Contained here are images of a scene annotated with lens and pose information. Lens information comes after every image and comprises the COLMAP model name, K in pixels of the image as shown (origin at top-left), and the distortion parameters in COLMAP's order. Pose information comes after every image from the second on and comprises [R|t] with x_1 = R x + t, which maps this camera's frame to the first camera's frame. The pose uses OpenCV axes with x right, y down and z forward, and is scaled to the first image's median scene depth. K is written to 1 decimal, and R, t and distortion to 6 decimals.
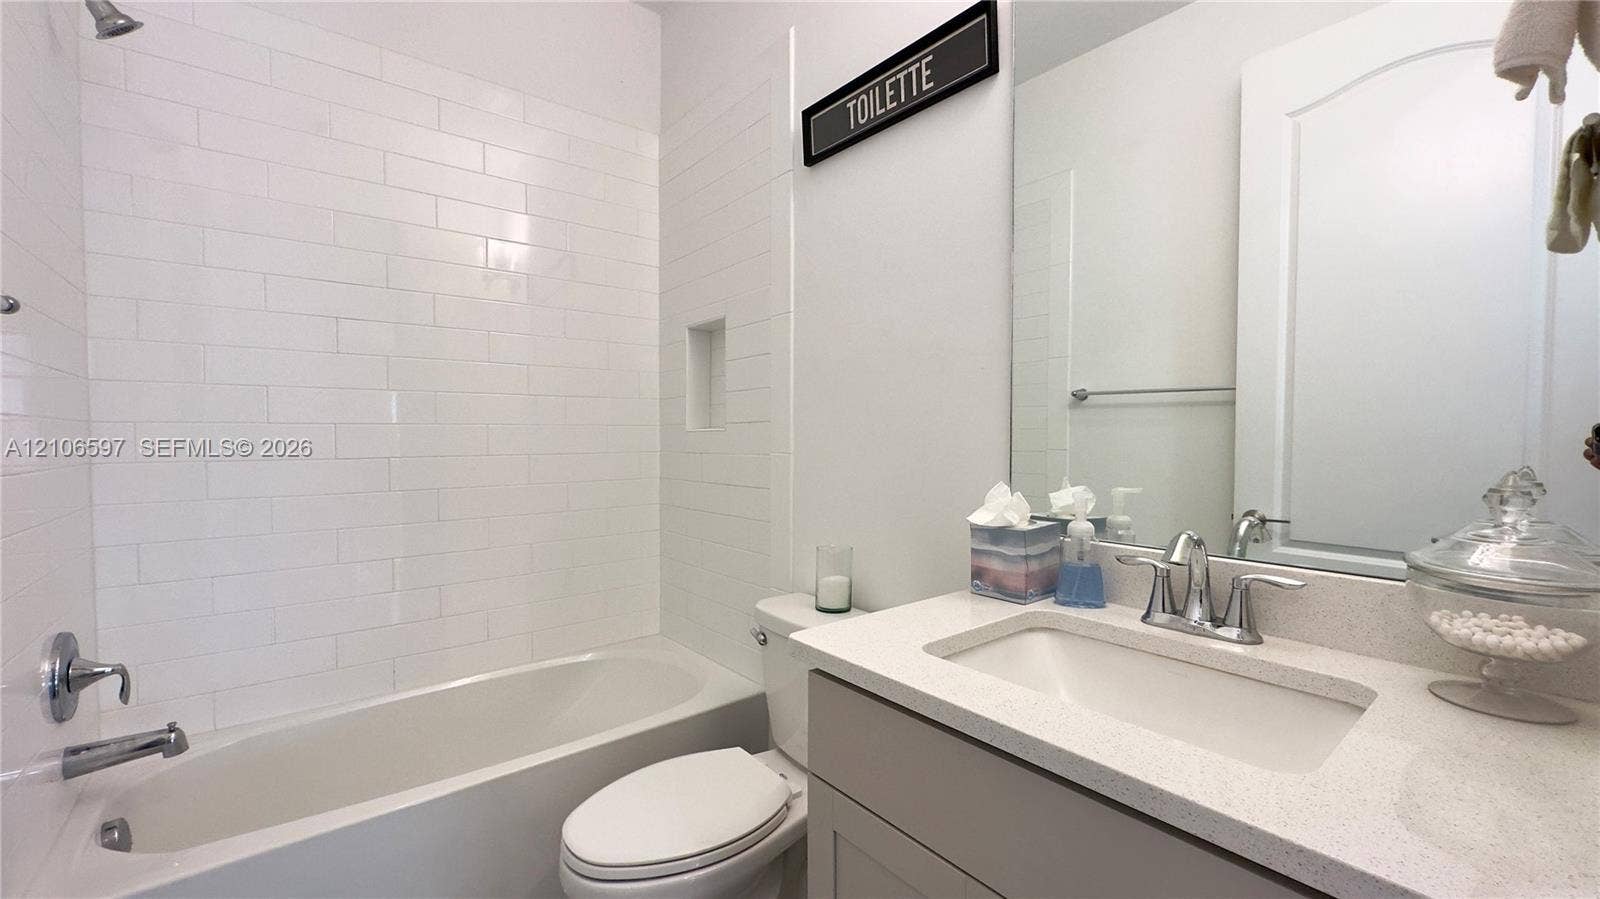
lens RADIAL K [[642.4, 0, 800.1], [0, 642.4, 452.2], [0, 0, 1]] dist [-0.001821, 0.000381]
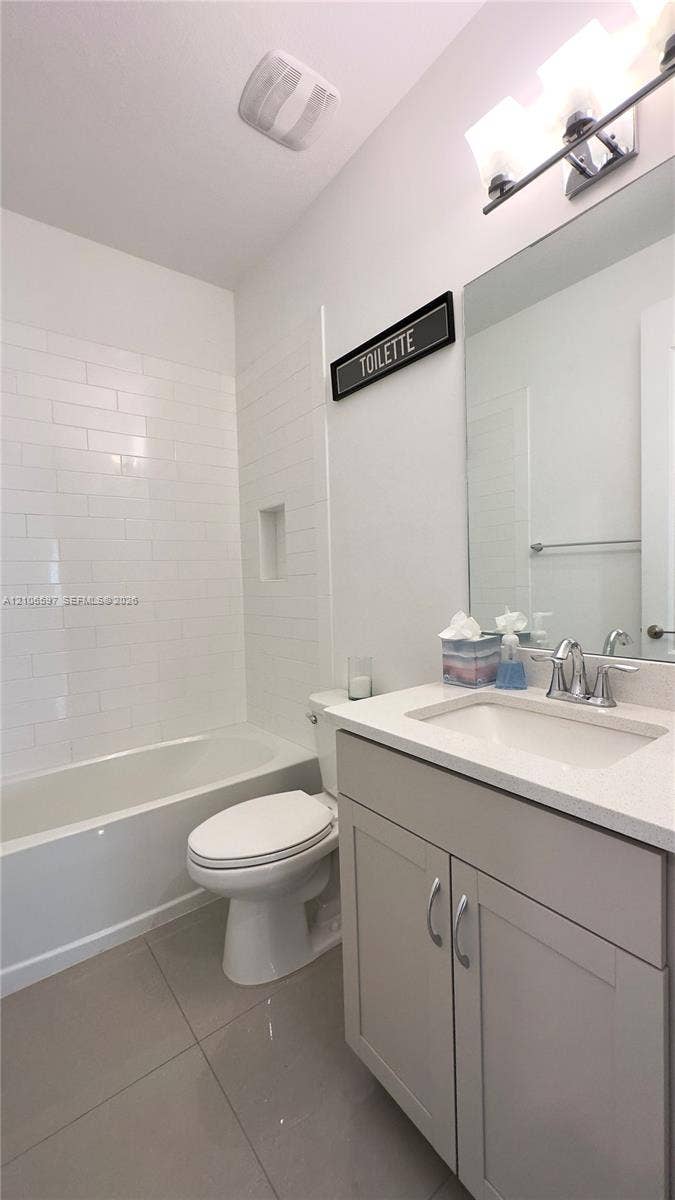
lens RADIAL K [[481.8, 0, 337.5], [0, 481.8, 600.0], [0, 0, 1]] dist [-0.001821, 0.000381]
pose [[0.999247, -0.029461, -0.025247, 0.044119], [0.029852, 0.999438, 0.015253, -0.006689], [0.024784, -0.015995, 0.999565, -0.163153]]
